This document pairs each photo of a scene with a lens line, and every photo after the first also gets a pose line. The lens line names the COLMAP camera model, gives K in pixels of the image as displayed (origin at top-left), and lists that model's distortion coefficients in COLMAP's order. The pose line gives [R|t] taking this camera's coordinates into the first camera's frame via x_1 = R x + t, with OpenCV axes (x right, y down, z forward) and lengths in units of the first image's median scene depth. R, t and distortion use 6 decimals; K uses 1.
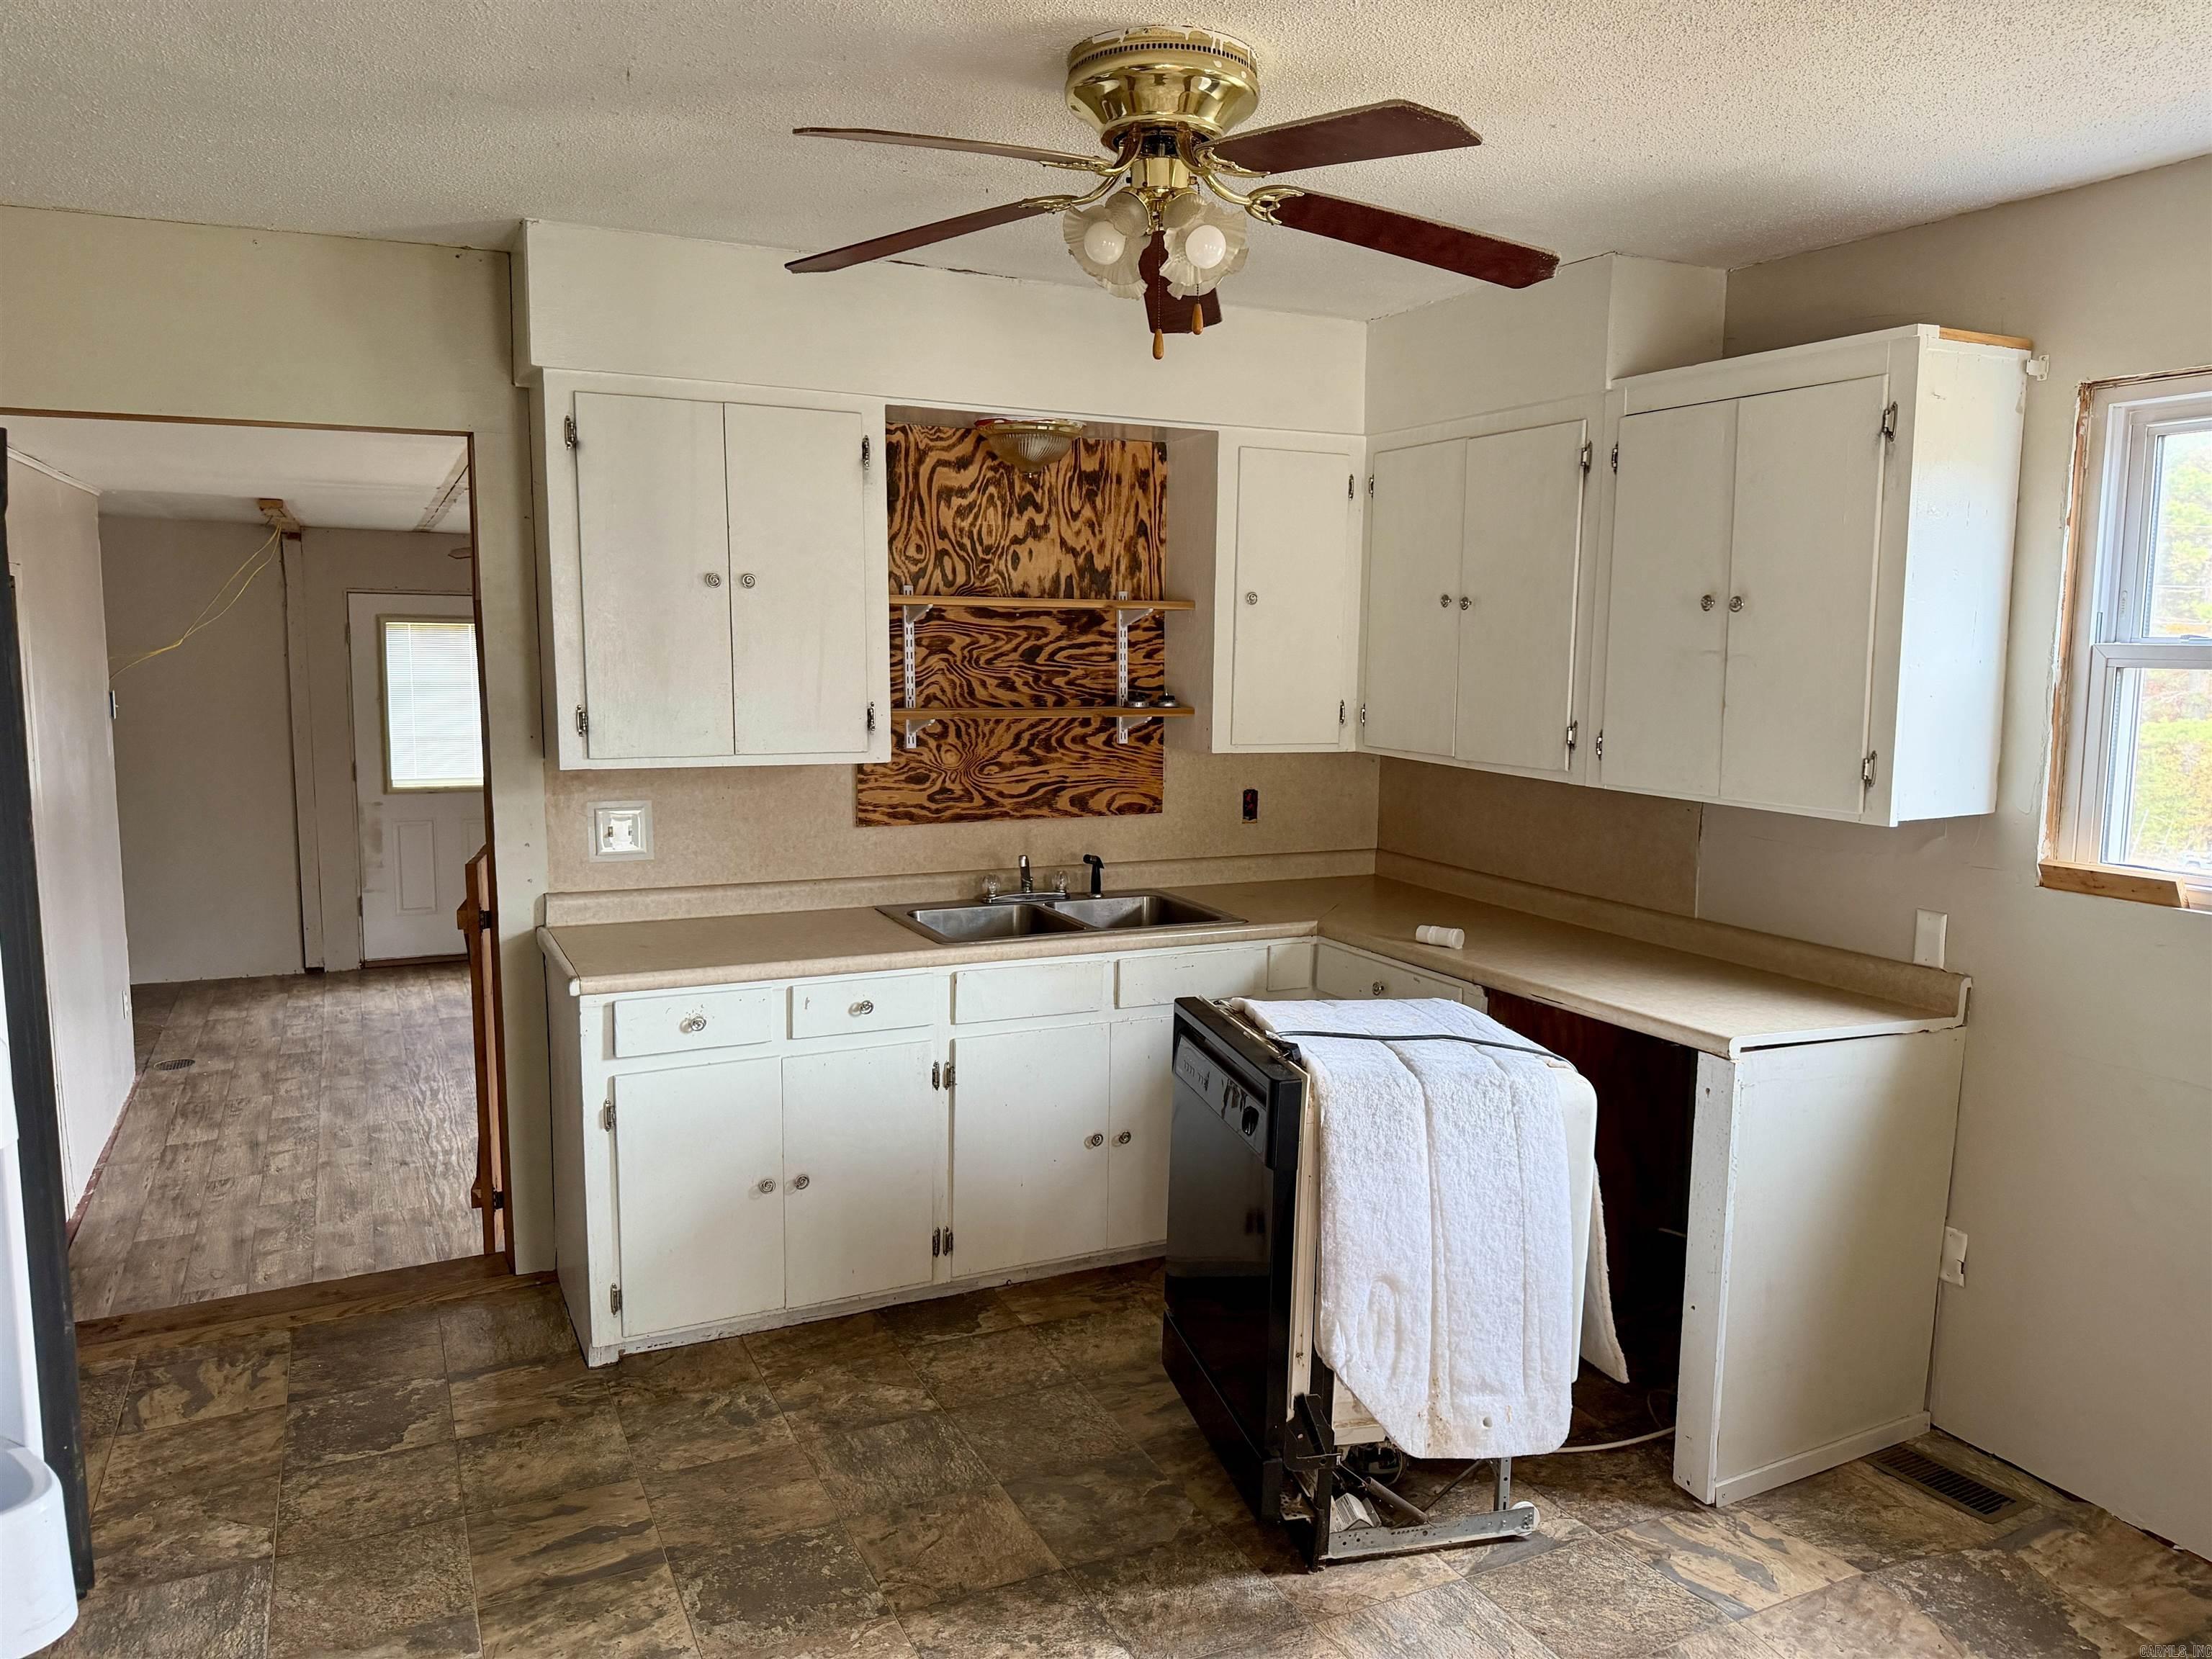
lens RADIAL K [[1574.6, 0, 1098.9], [0, 1574.6, 822.9], [0, 0, 1]] dist [0.070858, -0.103592]
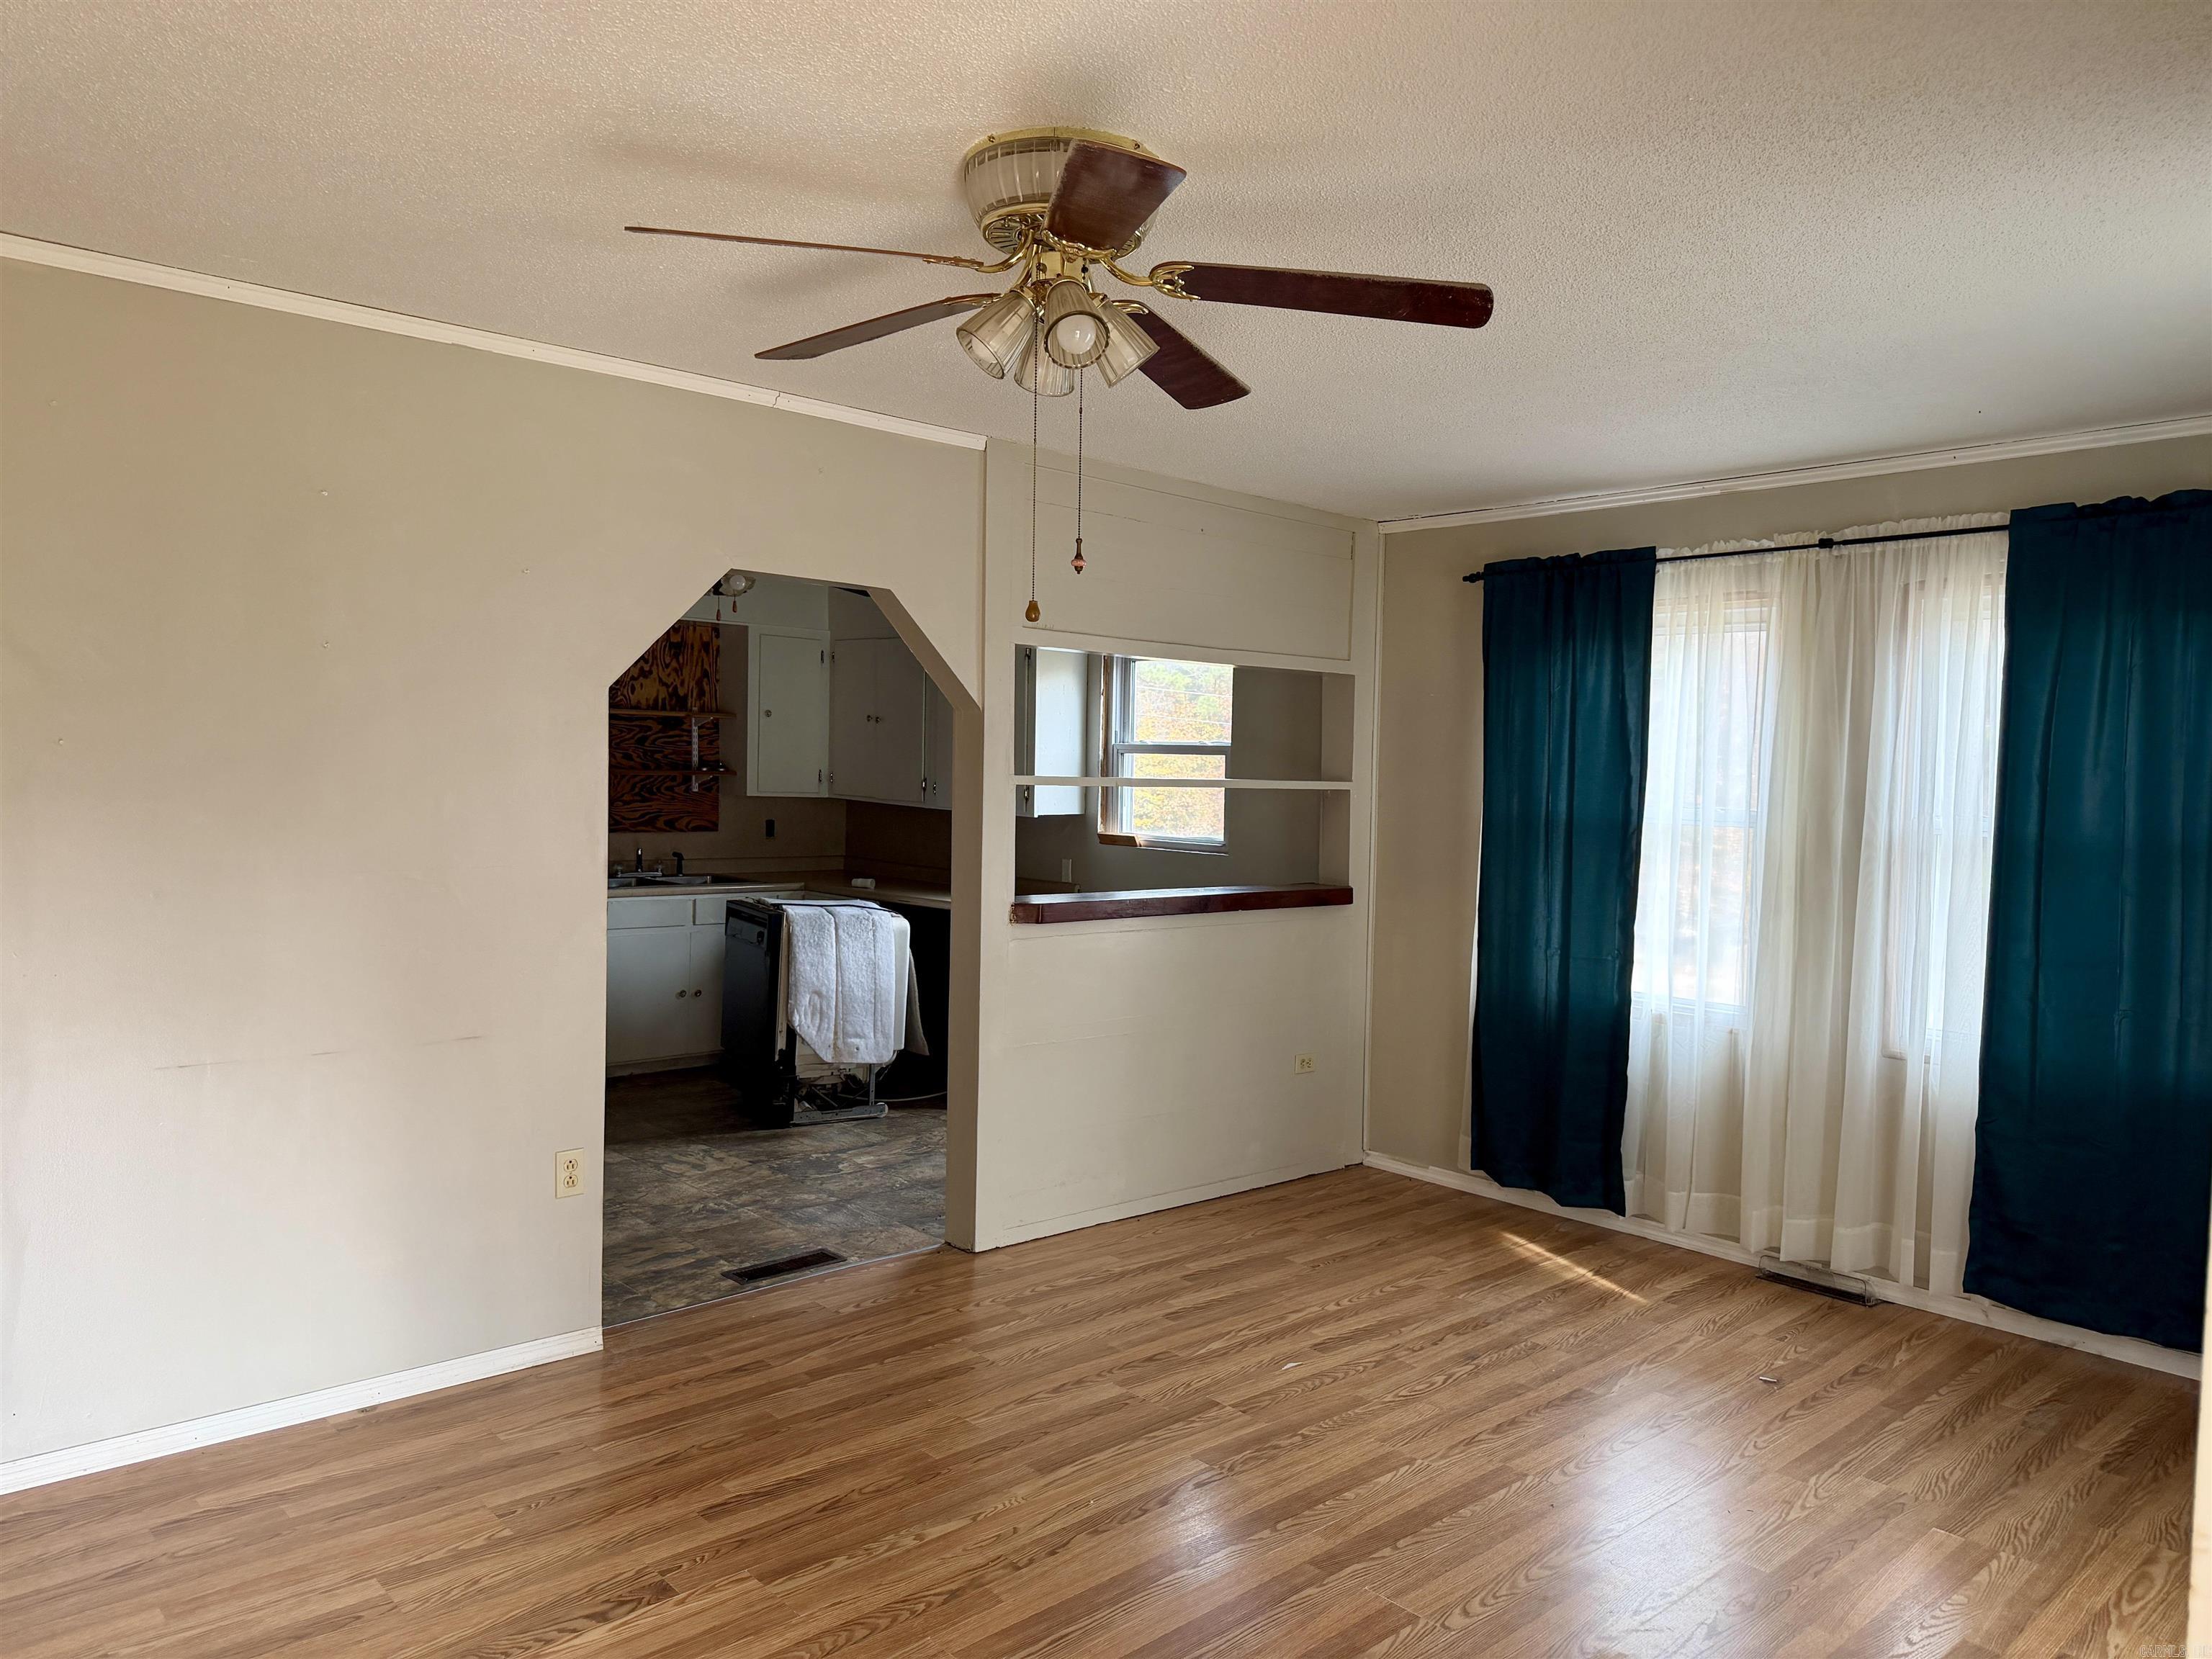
lens RADIAL K [[1574.6, 0, 1170.7], [0, 1574.6, 836.7], [0, 0, 1]] dist [0.070858, -0.103592]
pose [[0.947393, 0.002581, 0.320062, -0.058556], [0.017396, 0.998074, -0.059541, 0.142634], [-0.319600, 0.061977, 0.945524, -1.060490]]
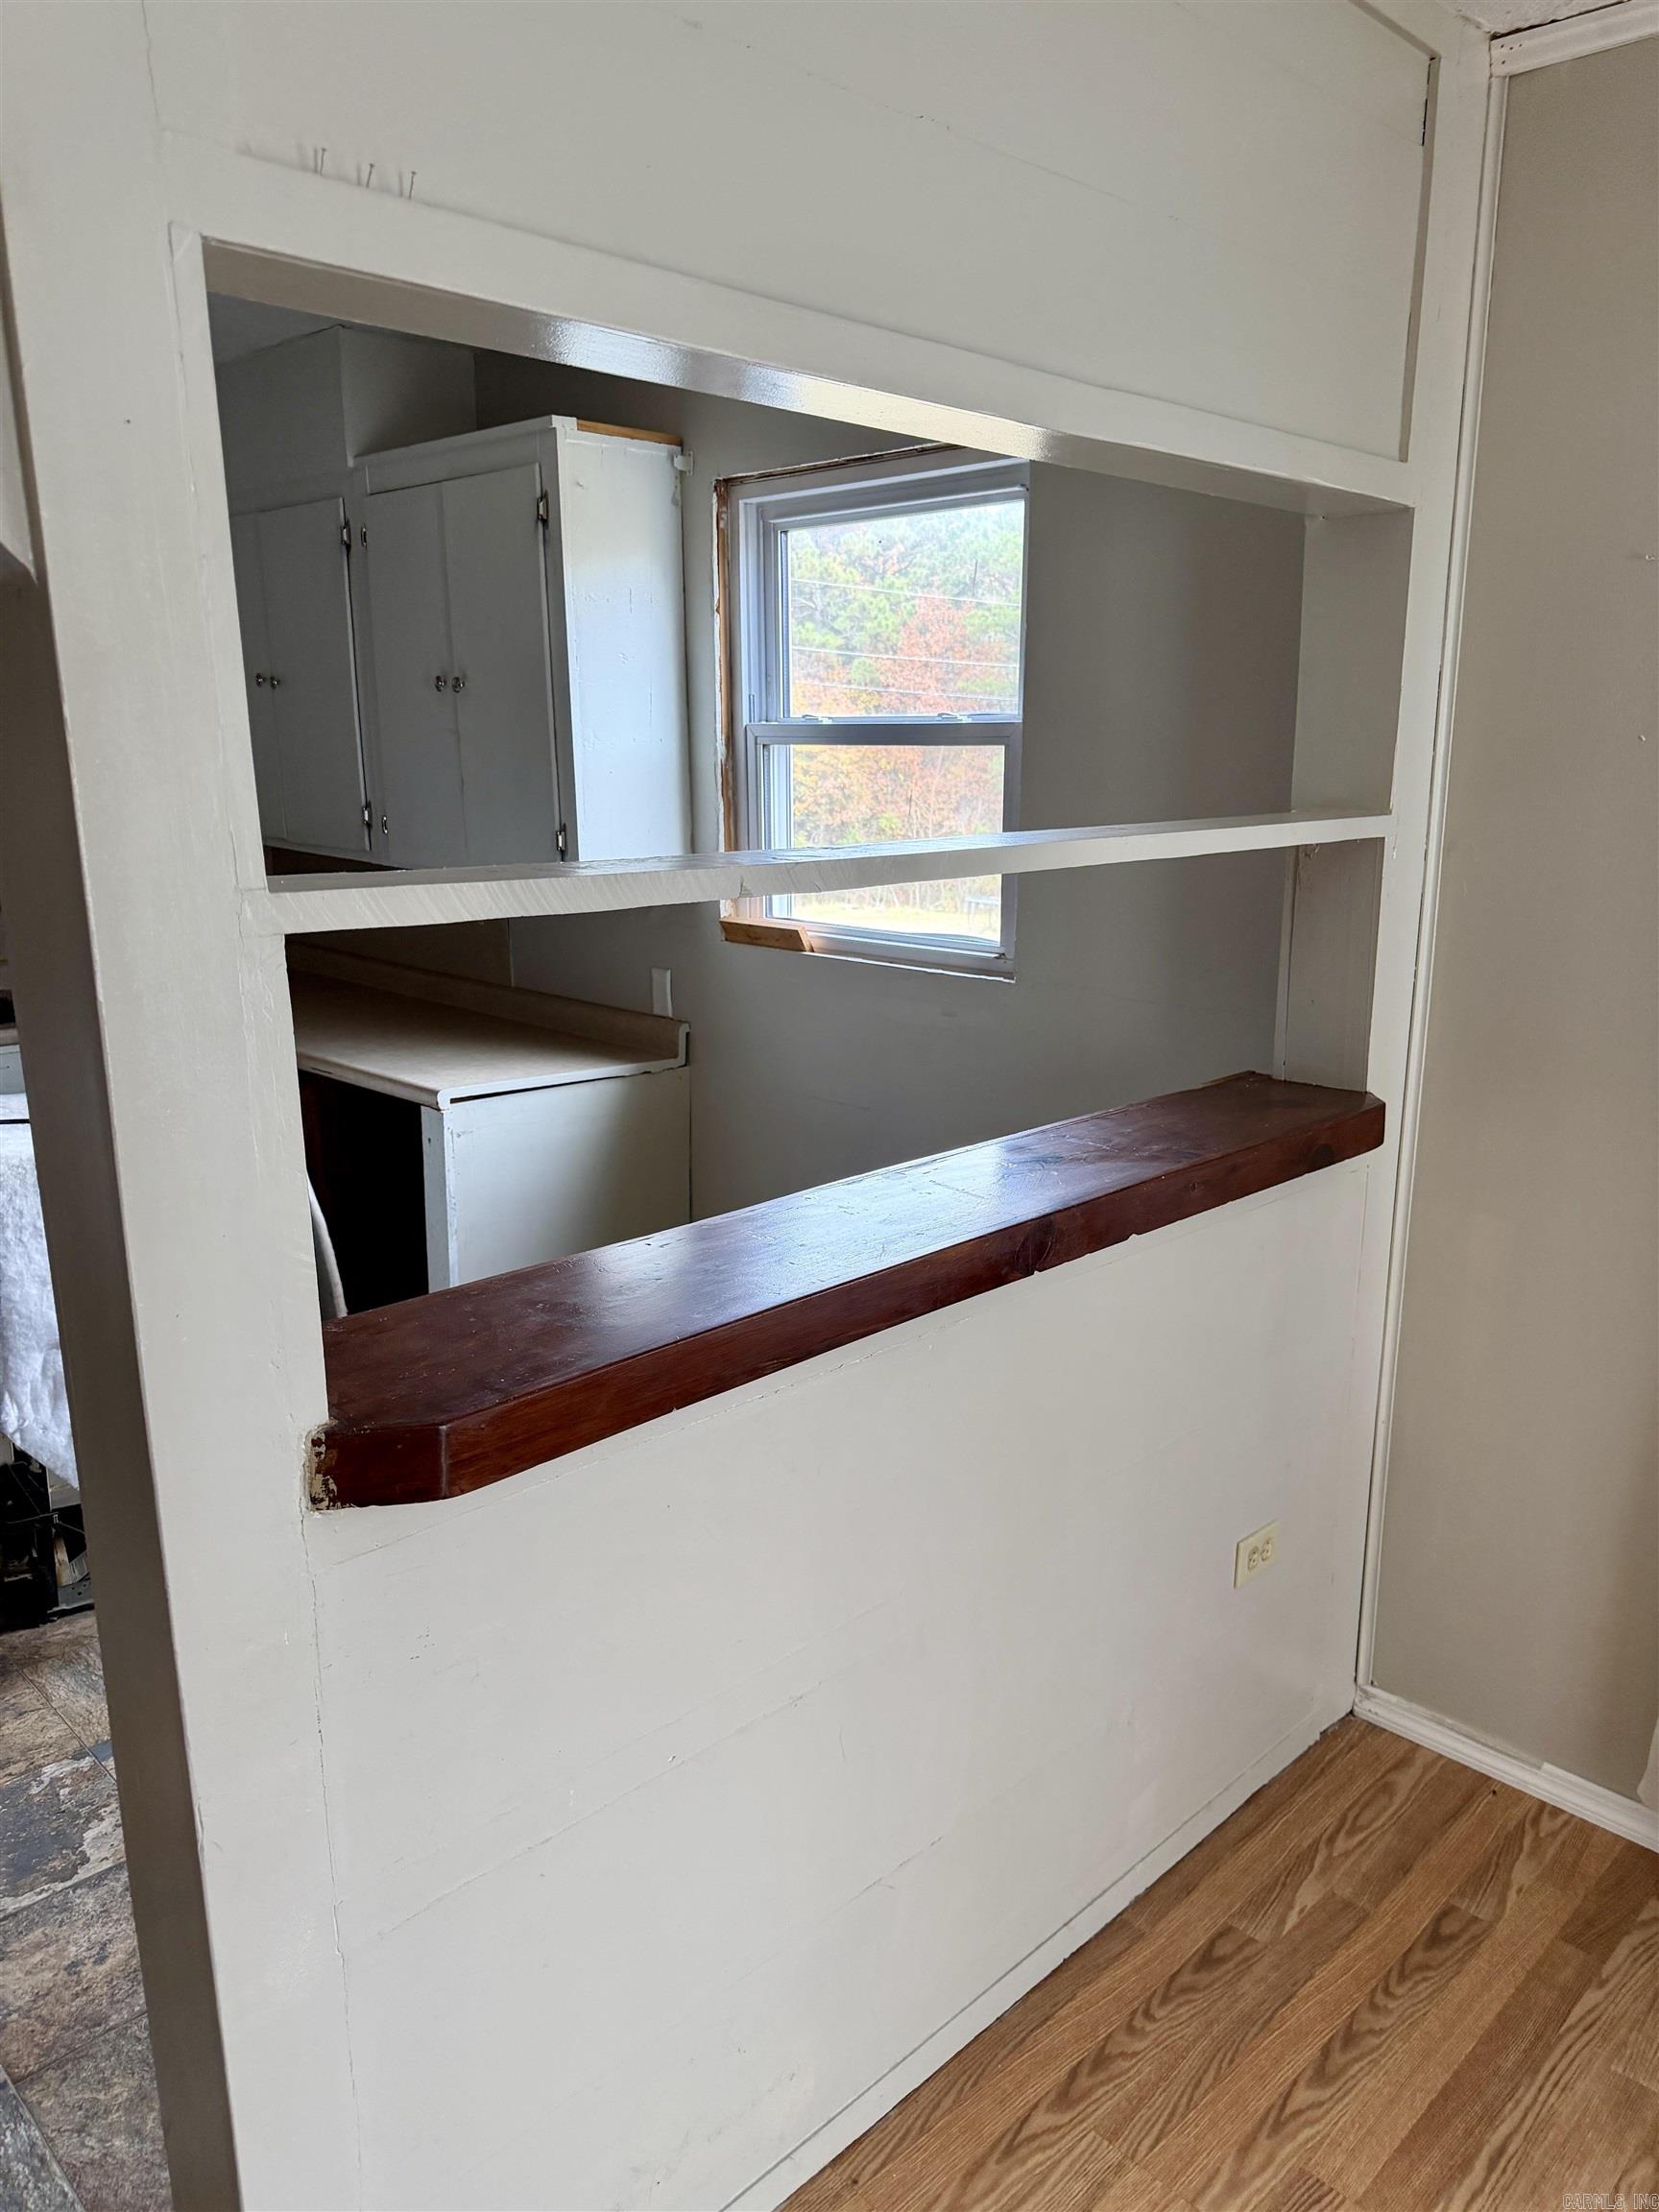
lens RADIAL K [[1574.6, 0, 834.9], [0, 1574.6, 1119.4], [0, 0, 1]] dist [0.070858, -0.103592]
pose [[0.944735, -0.083128, 0.317119, 0.241312], [0.042820, 0.990320, 0.132033, 0.017593], [-0.325025, -0.111157, 0.939150, -0.091023]]
